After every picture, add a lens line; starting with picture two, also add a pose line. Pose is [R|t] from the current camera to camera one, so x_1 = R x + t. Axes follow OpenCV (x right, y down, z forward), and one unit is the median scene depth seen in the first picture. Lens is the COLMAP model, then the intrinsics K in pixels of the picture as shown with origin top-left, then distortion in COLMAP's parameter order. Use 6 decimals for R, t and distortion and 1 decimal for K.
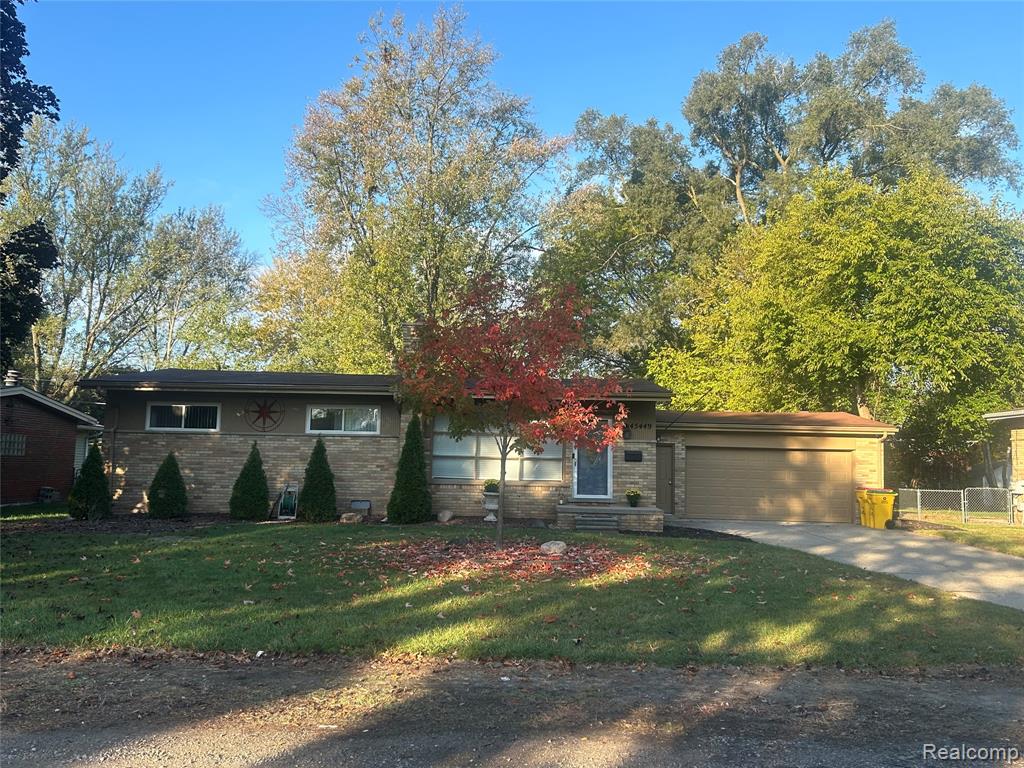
lens RADIAL K [[866.5, 0, 508.9], [0, 866.5, 386.4], [0, 0, 1]] dist [0.068484, -0.080264]
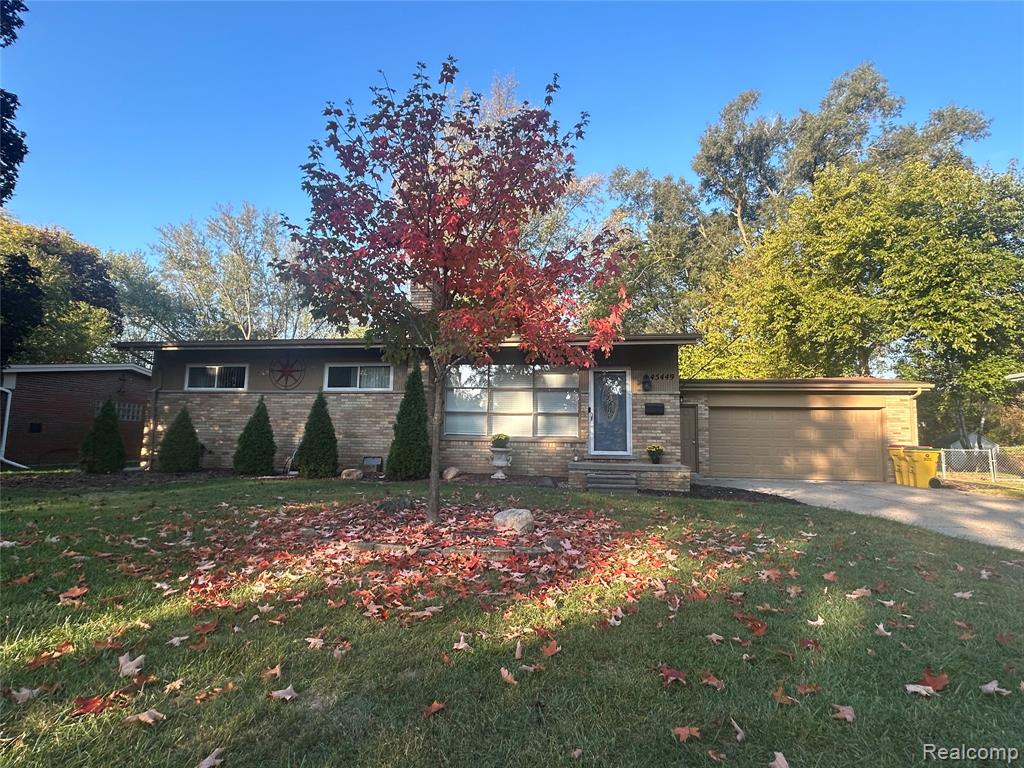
lens RADIAL K [[538.2, 0, 507.7], [0, 538.2, 382.4], [0, 0, 1]] dist [-0.007782, 0.004721]
pose [[0.990513, -0.018961, -0.136106, 0.055794], [0.015444, 0.999520, -0.026852, 0.054195], [0.136550, 0.024496, 0.990330, 0.341456]]
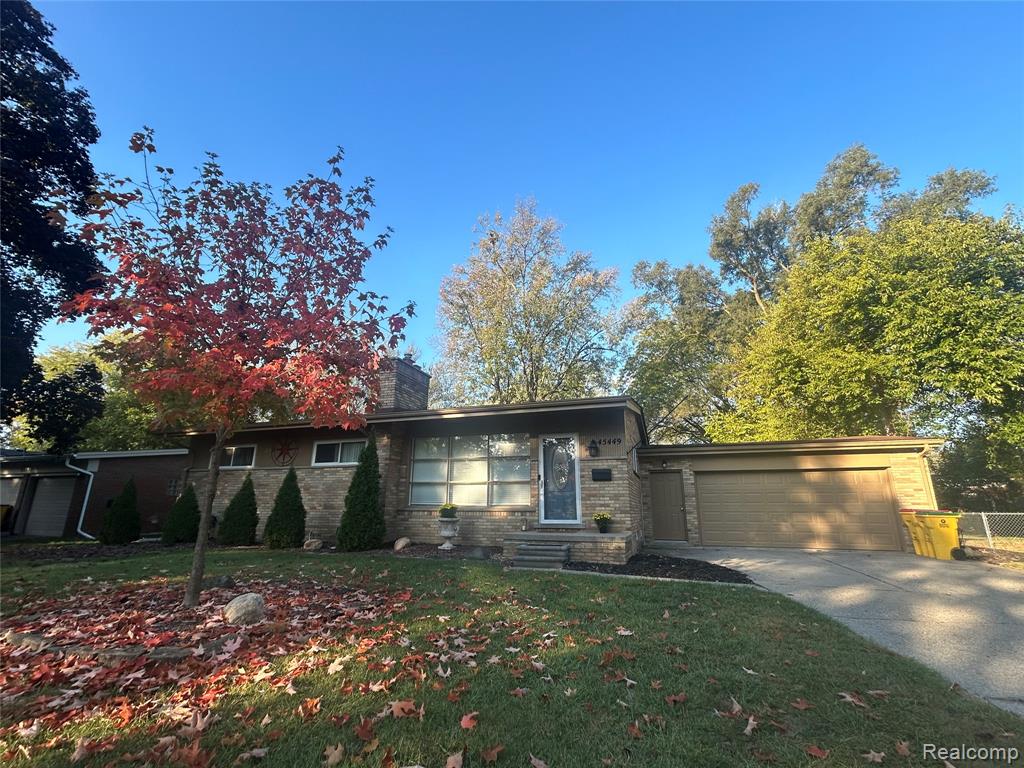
lens RADIAL K [[459.4, 0, 509.0], [0, 459.4, 381.4], [0, 0, 1]] dist [-0.003584, 0.002866]
pose [[0.950980, -0.098864, -0.293025, 0.168169], [0.042520, 0.980325, -0.192757, 0.060762], [0.306316, 0.170848, 0.936473, 0.419103]]
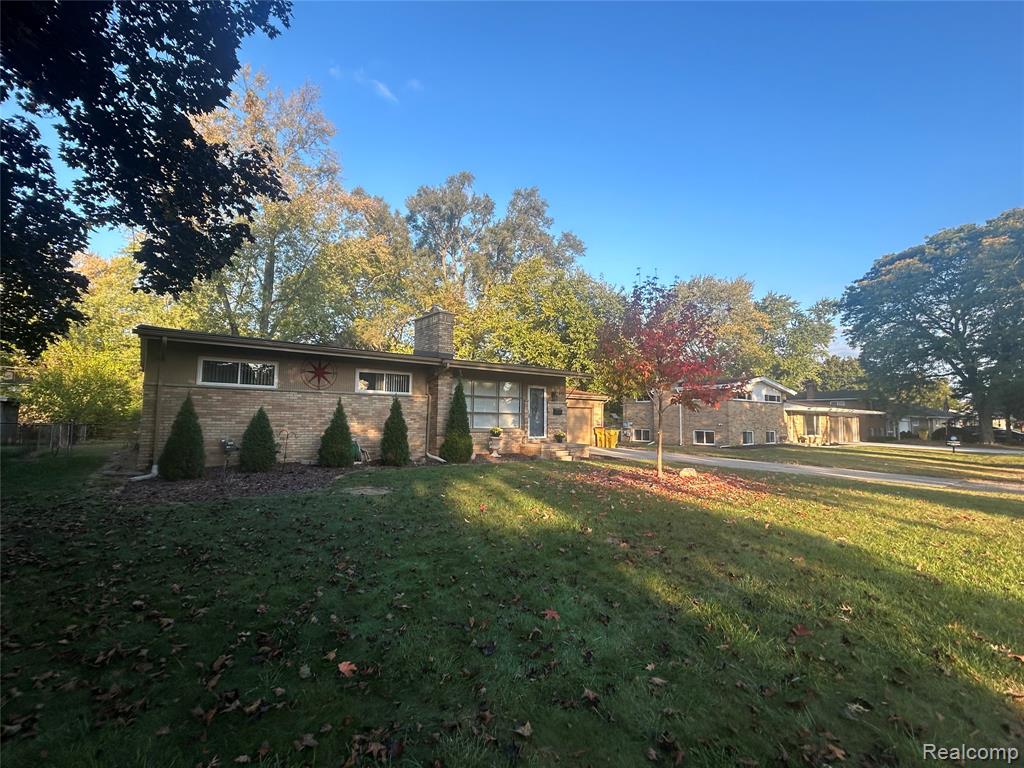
lens RADIAL K [[480.8, 0, 511.3], [0, 480.8, 385.0], [0, 0, 1]] dist [0.001033, 0.000019]
pose [[0.786129, 0.035504, 0.617041, -0.399838], [-0.050001, 0.998730, 0.006237, 0.024520], [-0.616036, -0.035756, 0.786906, 0.290683]]
